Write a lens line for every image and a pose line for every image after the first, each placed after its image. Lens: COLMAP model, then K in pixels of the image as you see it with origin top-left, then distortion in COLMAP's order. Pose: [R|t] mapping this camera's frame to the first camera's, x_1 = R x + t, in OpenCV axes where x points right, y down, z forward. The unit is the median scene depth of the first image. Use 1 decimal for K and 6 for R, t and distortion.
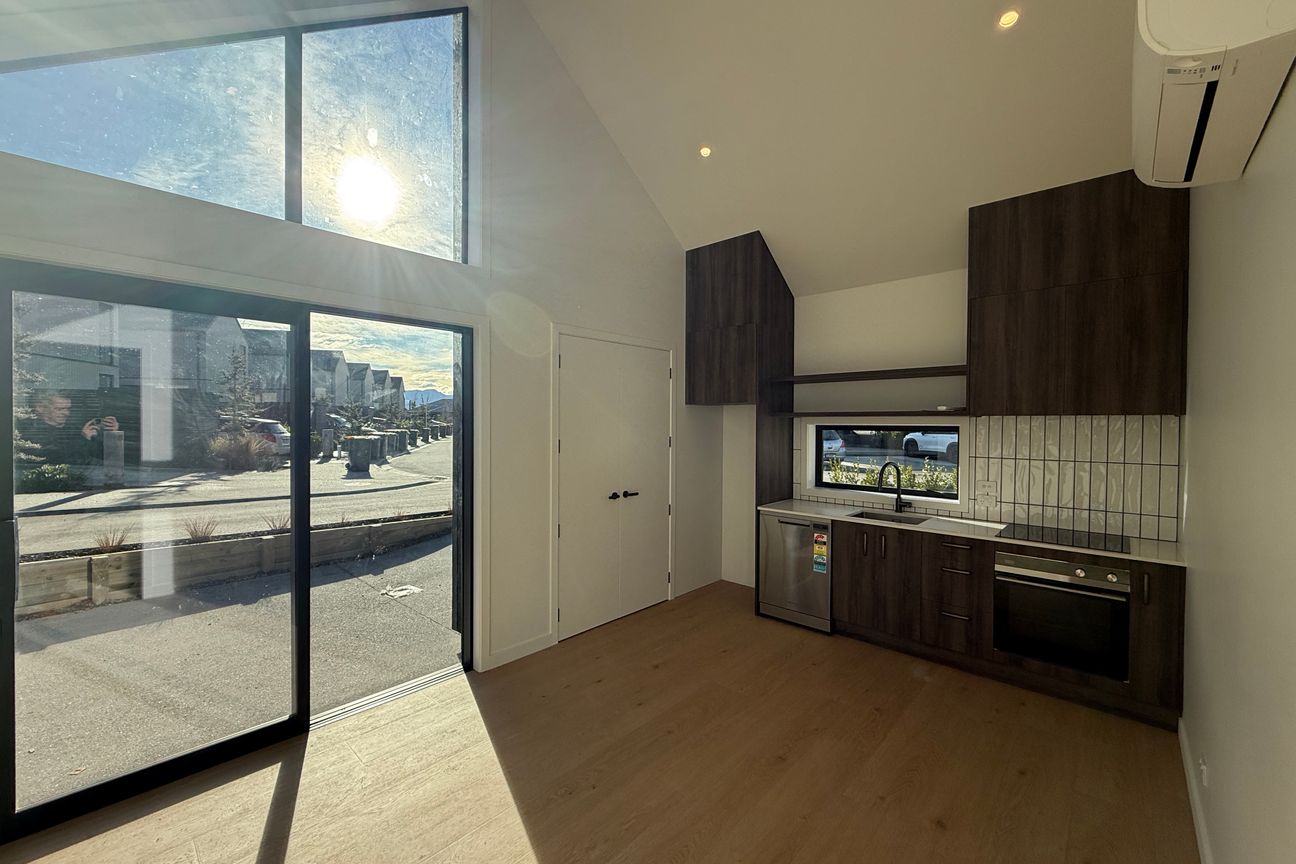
lens RADIAL K [[516.7, 0, 643.7], [0, 516.7, 431.2], [0, 0, 1]] dist [-0.000045, -0.000186]
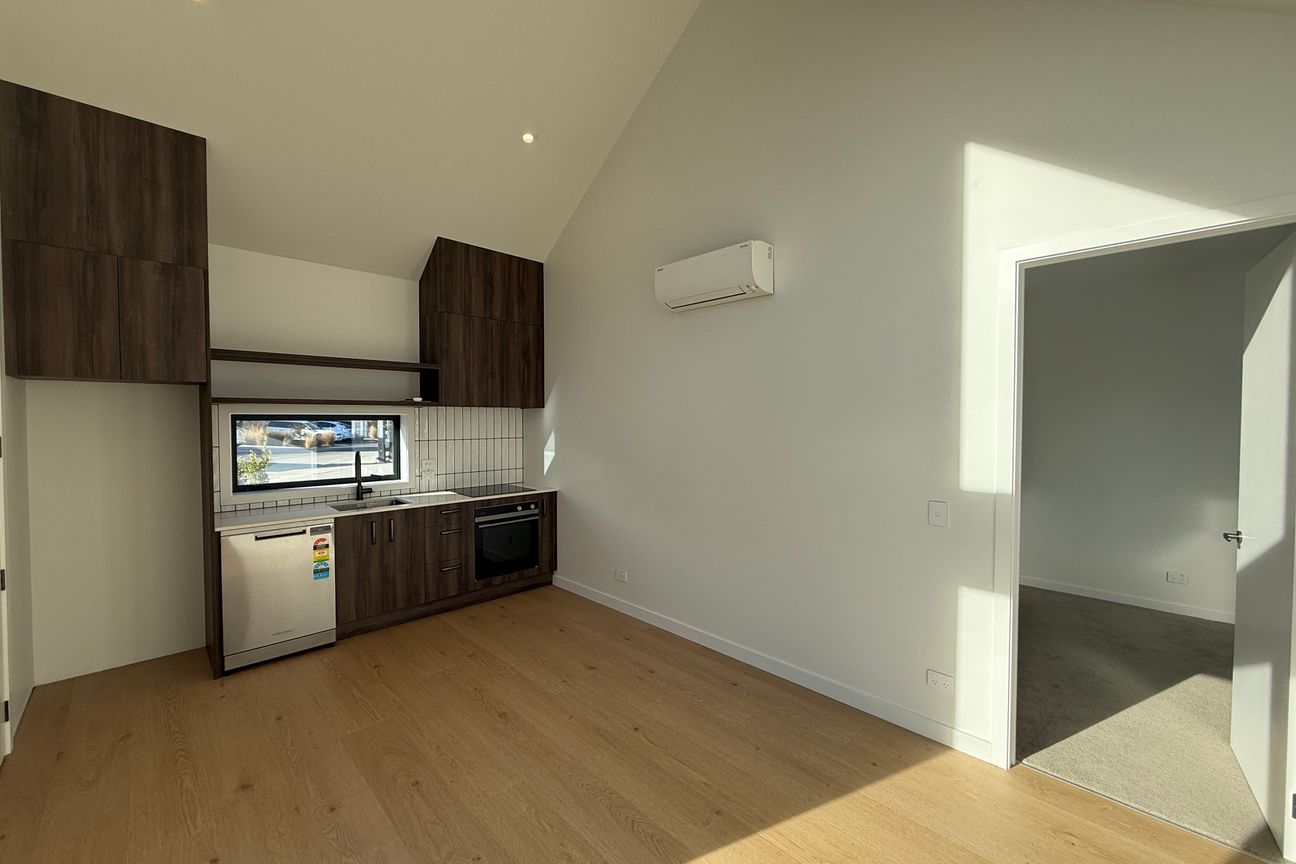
lens RADIAL K [[516.7, 0, 643.7], [0, 516.7, 431.2], [0, 0, 1]] dist [-0.000045, -0.000186]
pose [[0.046621, -0.031126, 0.998428, -0.552777], [0.015335, 0.999419, 0.030441, -0.001138], [-0.998795, 0.013892, 0.047072, 0.438690]]
